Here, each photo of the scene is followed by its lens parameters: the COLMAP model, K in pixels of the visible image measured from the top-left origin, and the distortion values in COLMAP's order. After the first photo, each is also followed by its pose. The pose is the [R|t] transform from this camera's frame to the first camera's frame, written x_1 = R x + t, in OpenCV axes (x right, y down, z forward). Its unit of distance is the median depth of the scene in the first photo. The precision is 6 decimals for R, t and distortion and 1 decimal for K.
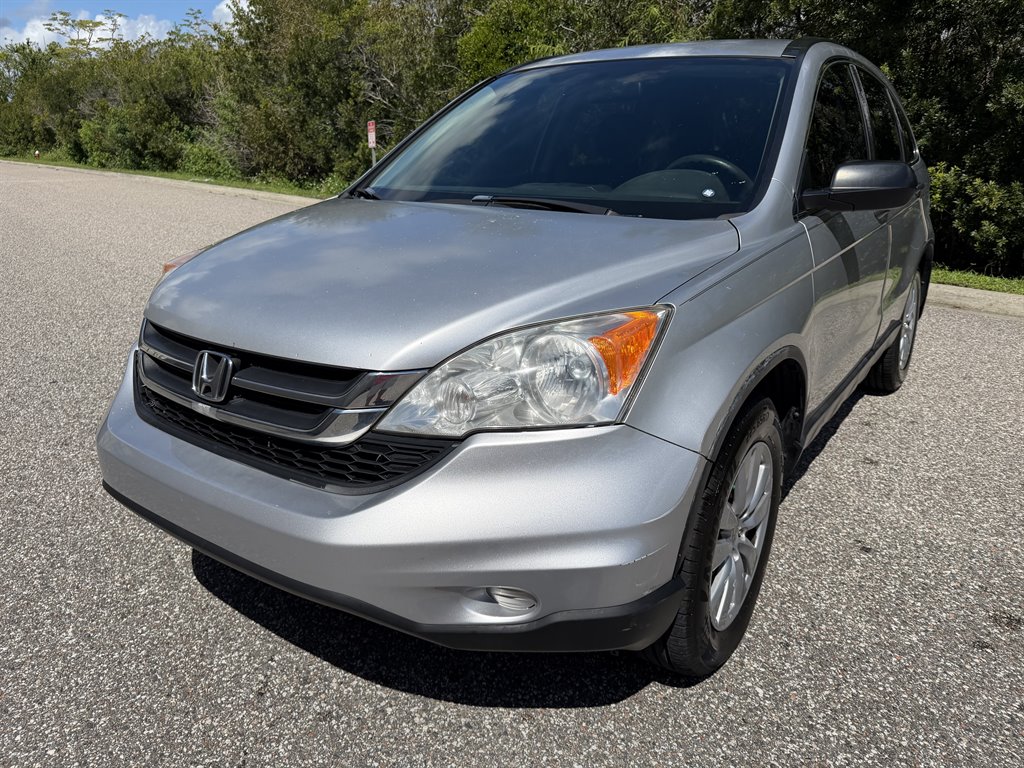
lens RADIAL K [[720.7, 0, 520.2], [0, 720.7, 388.6], [0, 0, 1]] dist [0.004017, -0.011794]
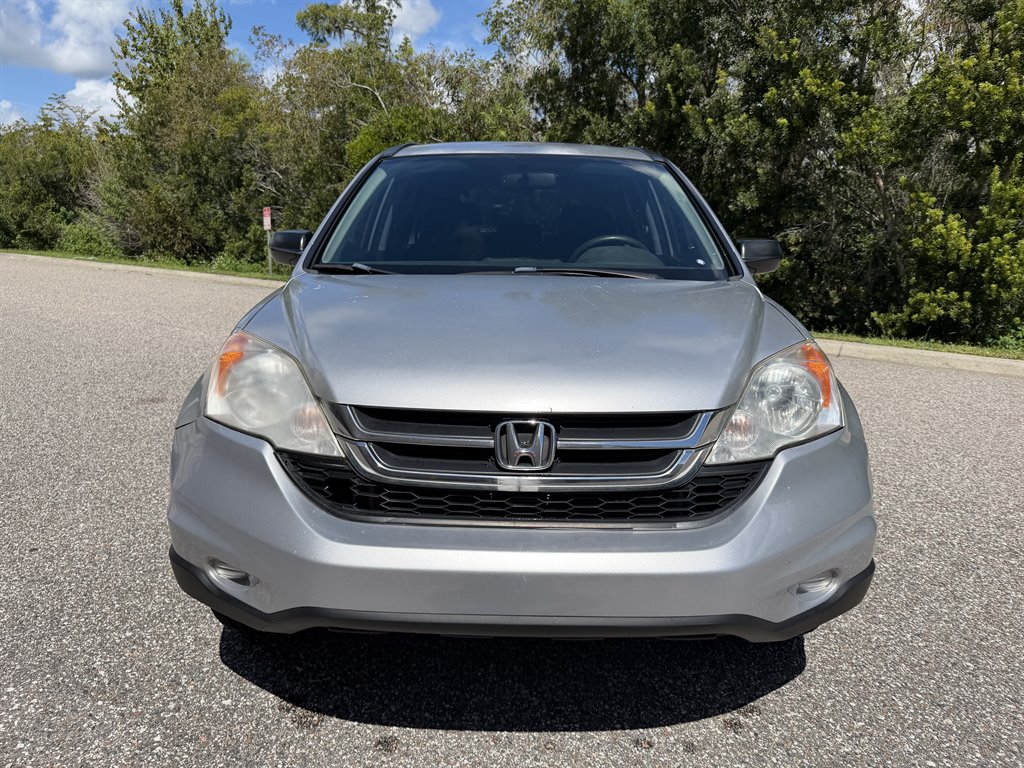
lens RADIAL K [[720.7, 0, 513.3], [0, 720.7, 383.2], [0, 0, 1]] dist [0.004017, -0.011794]
pose [[0.985917, -0.020833, 0.165933, -0.012963], [0.040323, 0.992550, -0.114970, 0.047460], [-0.162302, 0.120042, 0.979412, -0.134436]]
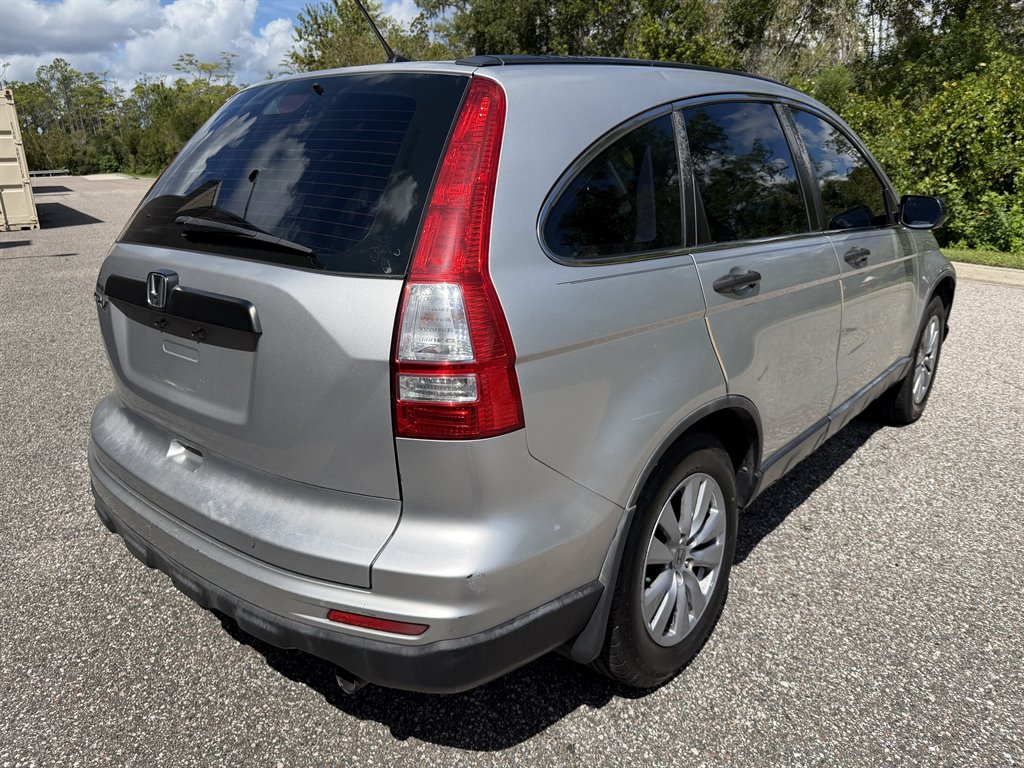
lens RADIAL K [[720.7, 0, 517.6], [0, 720.7, 388.5], [0, 0, 1]] dist [0.004017, -0.011794]
pose [[0.992120, 0.019005, -0.123842, 0.363258], [-0.020750, 0.999703, -0.012814, 0.203255], [0.123562, 0.015283, 0.992219, -0.618082]]
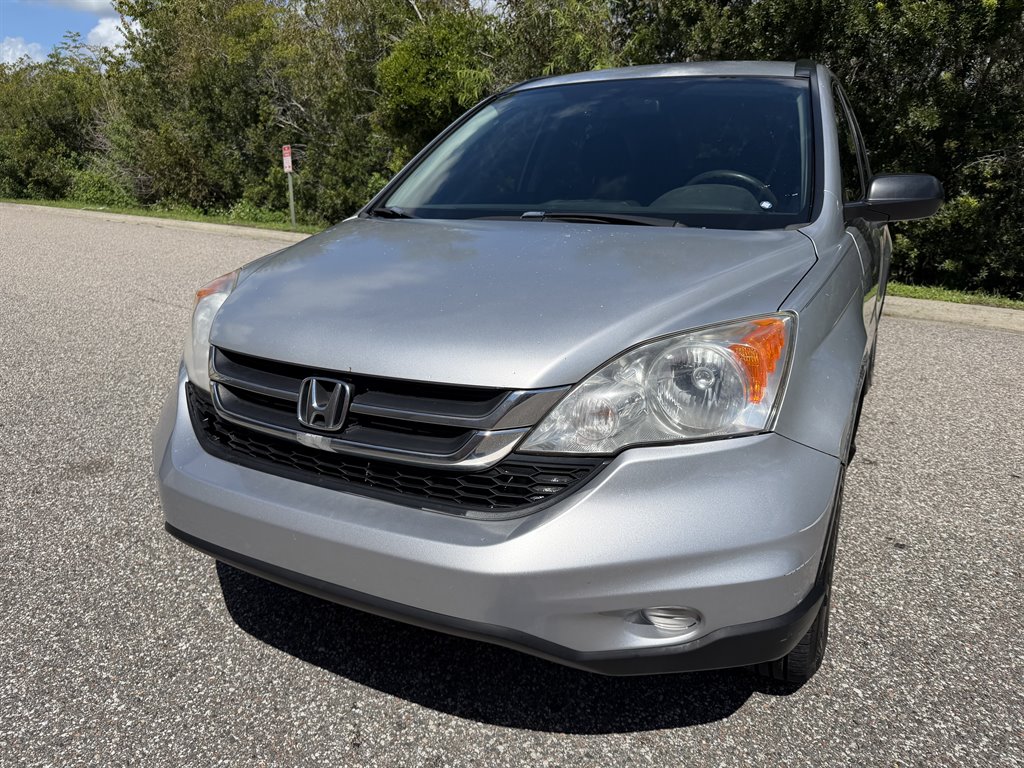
lens RADIAL K [[720.7, 0, 512.8], [0, 720.7, 388.4], [0, 0, 1]] dist [0.004017, -0.011794]
pose [[0.991994, -0.043190, 0.118670, -0.027671], [0.046906, 0.998487, -0.028700, 0.000120], [-0.117251, 0.034037, 0.992519, 0.004291]]
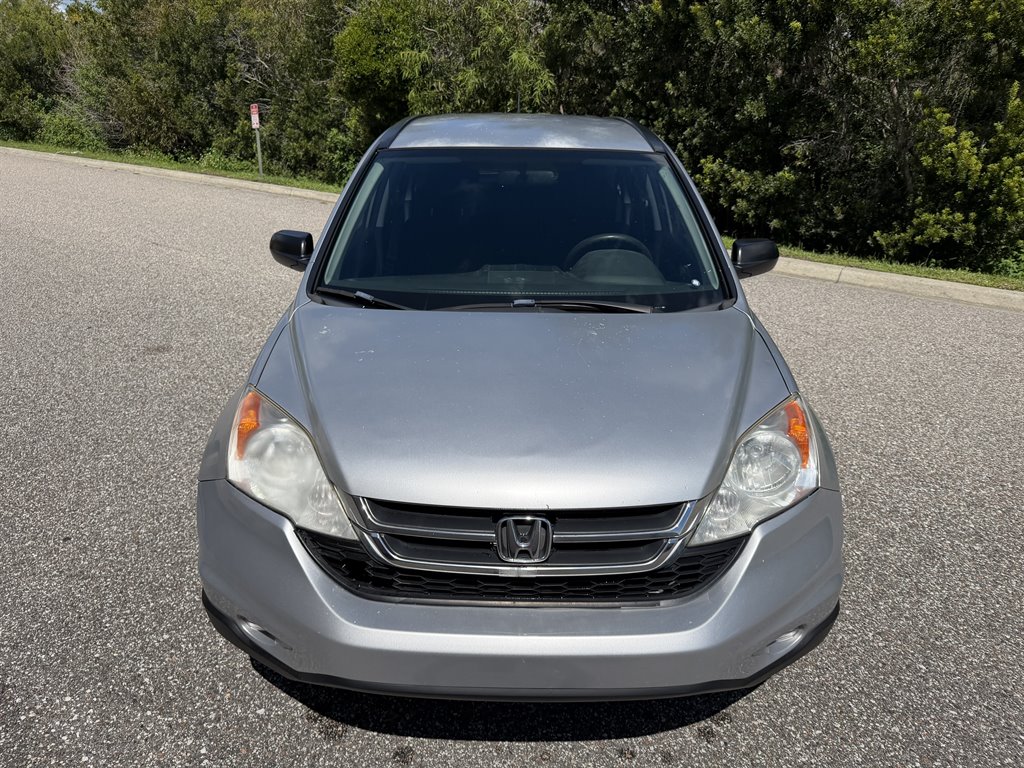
lens RADIAL K [[720.7, 0, 511.0], [0, 720.7, 382.3], [0, 0, 1]] dist [0.004017, -0.011794]
pose [[0.986016, -0.049572, 0.159106, -0.013179], [0.043035, 0.998092, 0.044274, 0.018323], [-0.160997, -0.036807, 0.986268, -0.142307]]
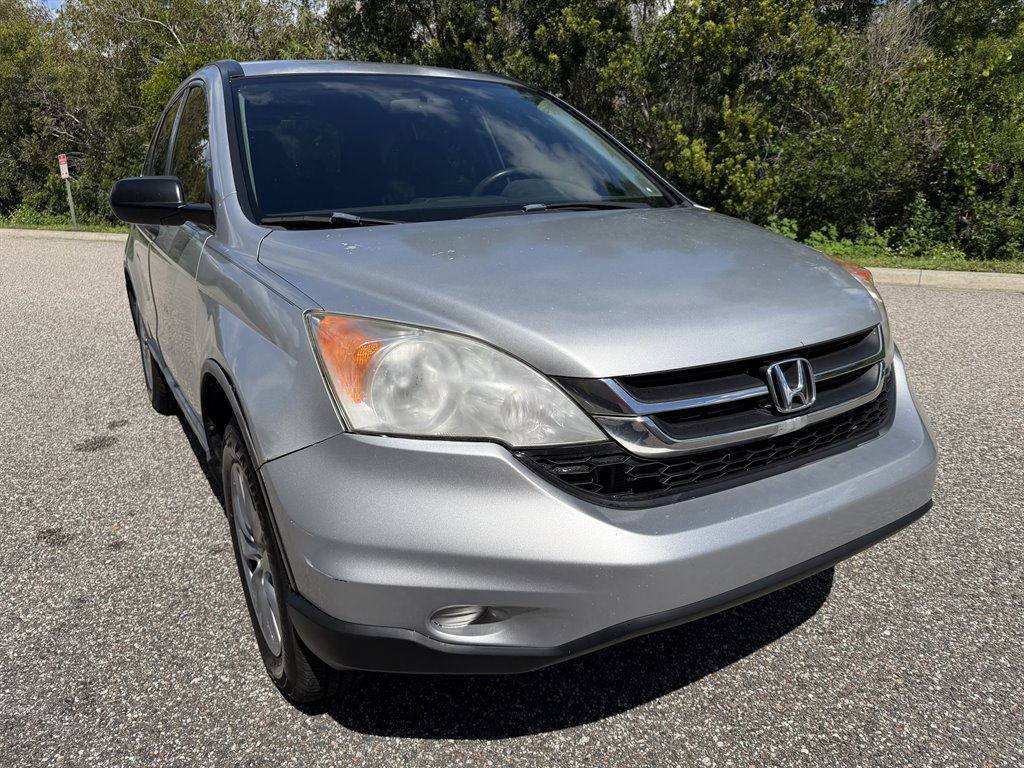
lens RADIAL K [[720.7, 0, 505.4], [0, 720.7, 385.3], [0, 0, 1]] dist [0.004017, -0.011794]
pose [[0.936176, -0.123922, 0.328965, 0.017191], [0.135386, 0.990719, -0.012077, 0.067793], [-0.324416, 0.055844, 0.944265, -0.194629]]
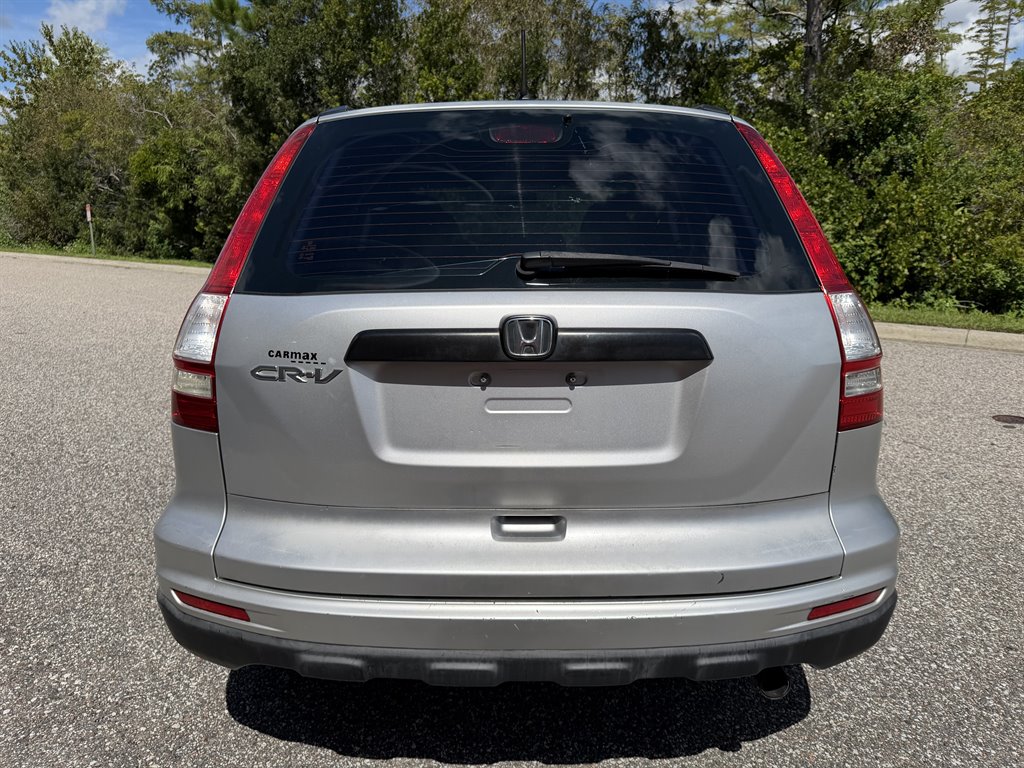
lens RADIAL K [[720.7, 0, 508.5], [0, 720.7, 393.9], [0, 0, 1]] dist [0.004017, -0.011794]
pose [[0.981856, -0.059456, 0.180064, 0.325125], [0.073804, 0.994520, -0.074051, 0.185097], [-0.174674, 0.085997, 0.980864, -0.552157]]
